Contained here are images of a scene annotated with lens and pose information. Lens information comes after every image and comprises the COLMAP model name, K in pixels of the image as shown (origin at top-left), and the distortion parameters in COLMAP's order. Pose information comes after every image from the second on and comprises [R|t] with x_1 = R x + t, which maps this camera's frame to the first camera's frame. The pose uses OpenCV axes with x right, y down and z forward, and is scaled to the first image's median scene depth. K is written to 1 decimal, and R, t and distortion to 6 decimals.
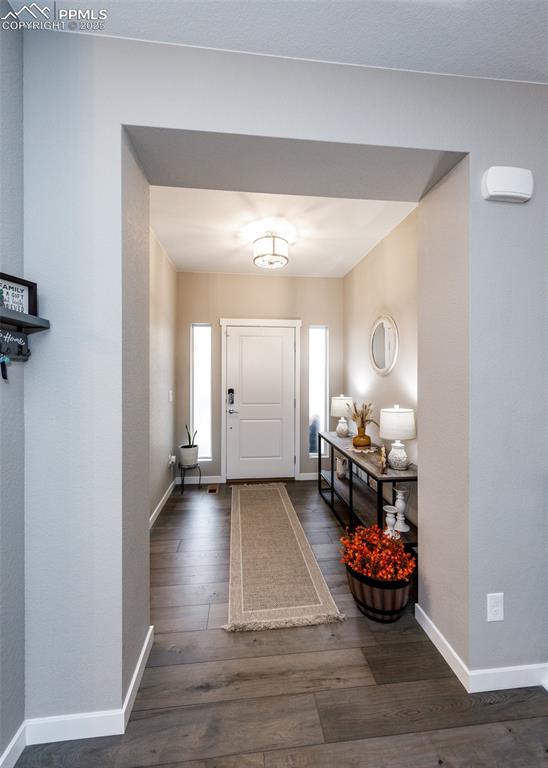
lens RADIAL K [[293.0, 0, 252.1], [0, 293.0, 374.9], [0, 0, 1]] dist [0.004286, -0.000457]
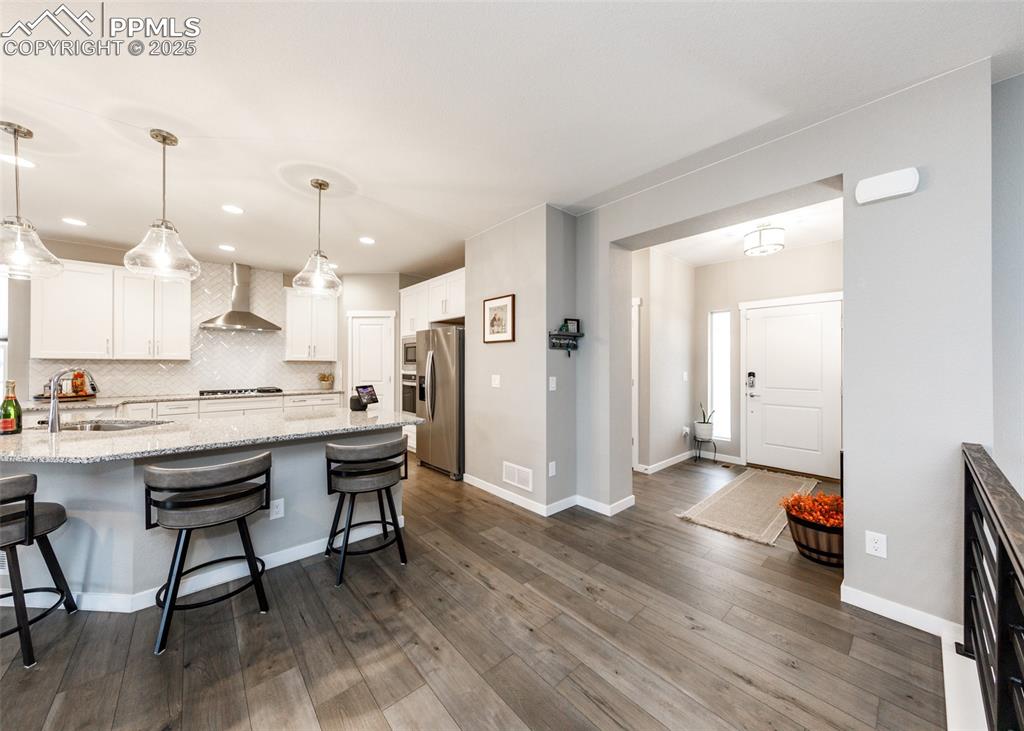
lens RADIAL K [[365.0, 0, 512.0], [0, 365.0, 365.5], [0, 0, 1]] dist [0.000046, -0.000038]
pose [[0.623405, -0.007615, -0.781862, 0.420861], [0.003135, 0.999969, -0.007239, 0.033724], [0.781893, 0.002061, 0.623410, -0.437268]]
